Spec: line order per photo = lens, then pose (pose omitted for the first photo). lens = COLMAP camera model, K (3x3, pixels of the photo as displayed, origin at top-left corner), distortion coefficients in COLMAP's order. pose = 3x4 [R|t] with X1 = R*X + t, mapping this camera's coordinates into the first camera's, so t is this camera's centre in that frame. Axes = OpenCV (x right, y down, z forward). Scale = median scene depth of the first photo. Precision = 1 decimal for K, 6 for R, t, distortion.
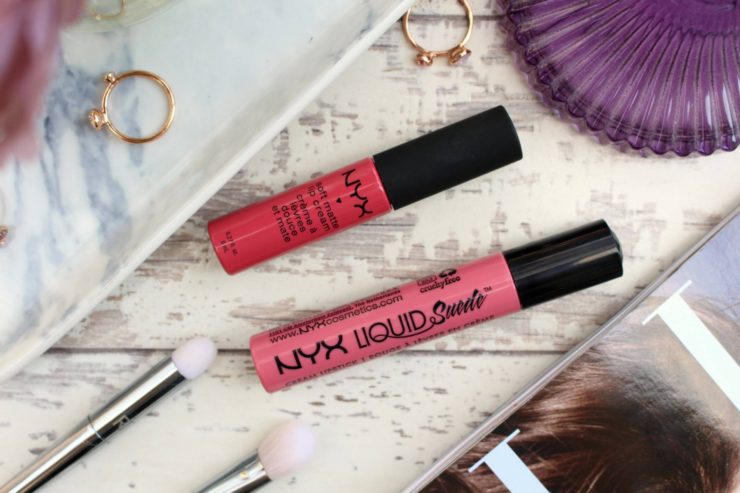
lens RADIAL K [[1200.9, 0, 367.6], [0, 1200.9, 242.5], [0, 0, 1]] dist [-0.037326, 0.000000]
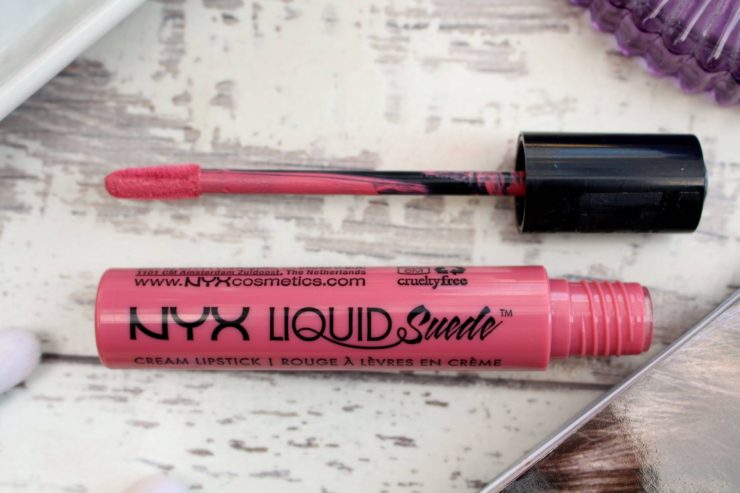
lens RADIAL K [[1200.9, 0, 359.0], [0, 1200.9, 241.3], [0, 0, 1]] dist [-0.037326, 0.000000]
pose [[0.998538, 0.049642, -0.021390, 0.046313], [-0.052357, 0.986624, -0.154378, 0.119706], [0.013440, 0.155273, 0.987780, 0.387883]]
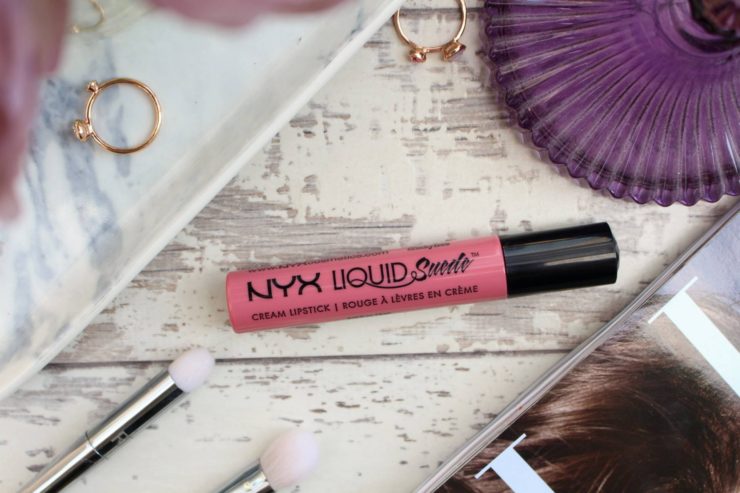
lens RADIAL K [[1200.9, 0, 366.9], [0, 1200.9, 245.3], [0, 0, 1]] dist [-0.037326, 0.000000]
pose [[0.999434, -0.032900, 0.007066, -0.005116], [0.032478, 0.998051, 0.053284, -0.052360], [-0.008805, -0.053024, 0.998554, 0.026568]]
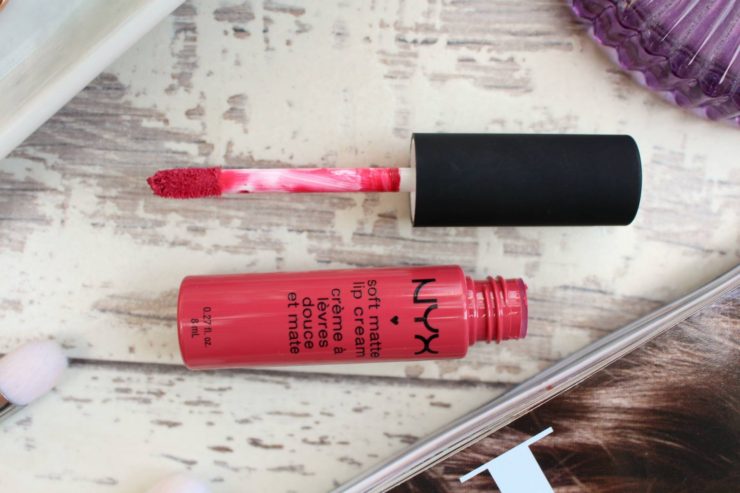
lens RADIAL K [[910.5, 0, 374.8], [0, 910.5, 246.5], [0, 0, 1]] dist [-0.098341, 0.000000]
pose [[0.998150, 0.051853, 0.031762, 0.020602], [-0.051959, 0.998646, 0.002518, 0.018329], [-0.031589, -0.004164, 0.999492, 0.509392]]
